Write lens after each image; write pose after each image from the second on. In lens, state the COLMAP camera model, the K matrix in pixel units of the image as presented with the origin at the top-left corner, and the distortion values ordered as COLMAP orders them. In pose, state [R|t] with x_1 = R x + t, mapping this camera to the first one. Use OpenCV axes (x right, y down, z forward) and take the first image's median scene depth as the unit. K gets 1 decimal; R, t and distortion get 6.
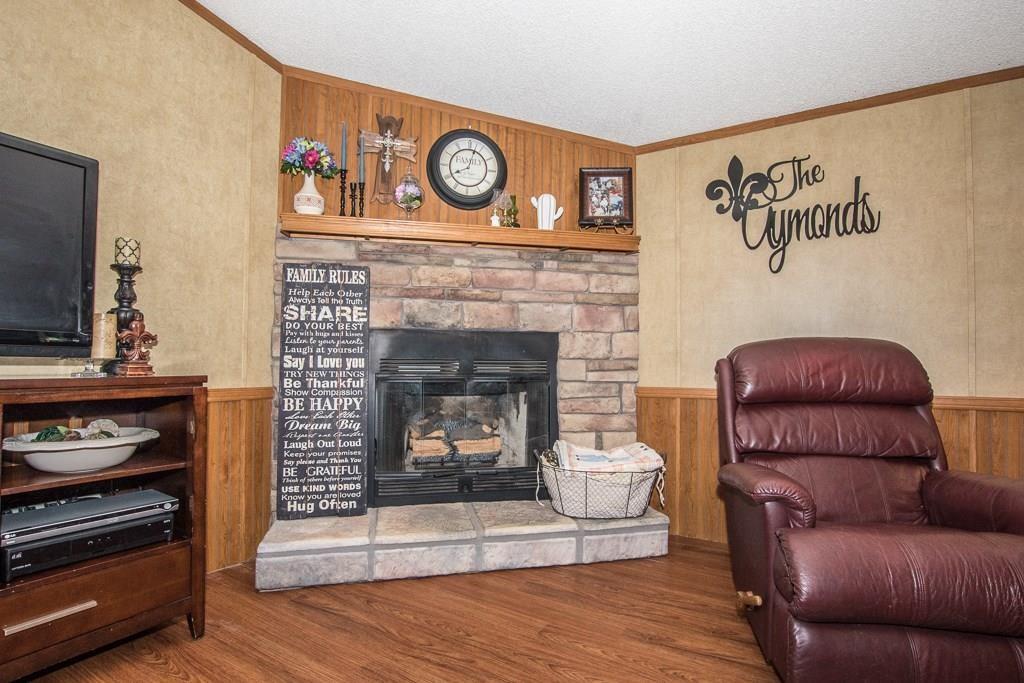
lens RADIAL K [[522.2, 0, 513.0], [0, 522.2, 345.5], [0, 0, 1]] dist [0.001979, 0.000318]
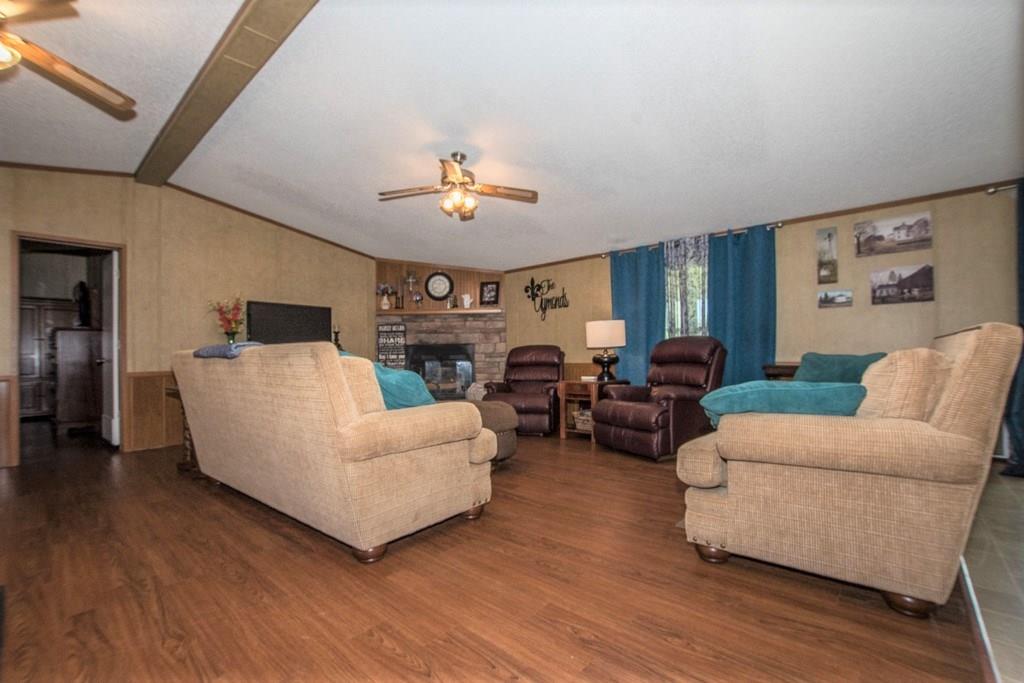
lens RADIAL K [[458.7, 0, 510.1], [0, 458.7, 345.7], [0, 0, 1]] dist [-0.009041, -0.000177]
pose [[0.983137, -0.028926, -0.180568, 0.748360], [0.030979, 0.999483, 0.008559, -0.030984], [0.180227, -0.014009, 0.983525, -1.402887]]
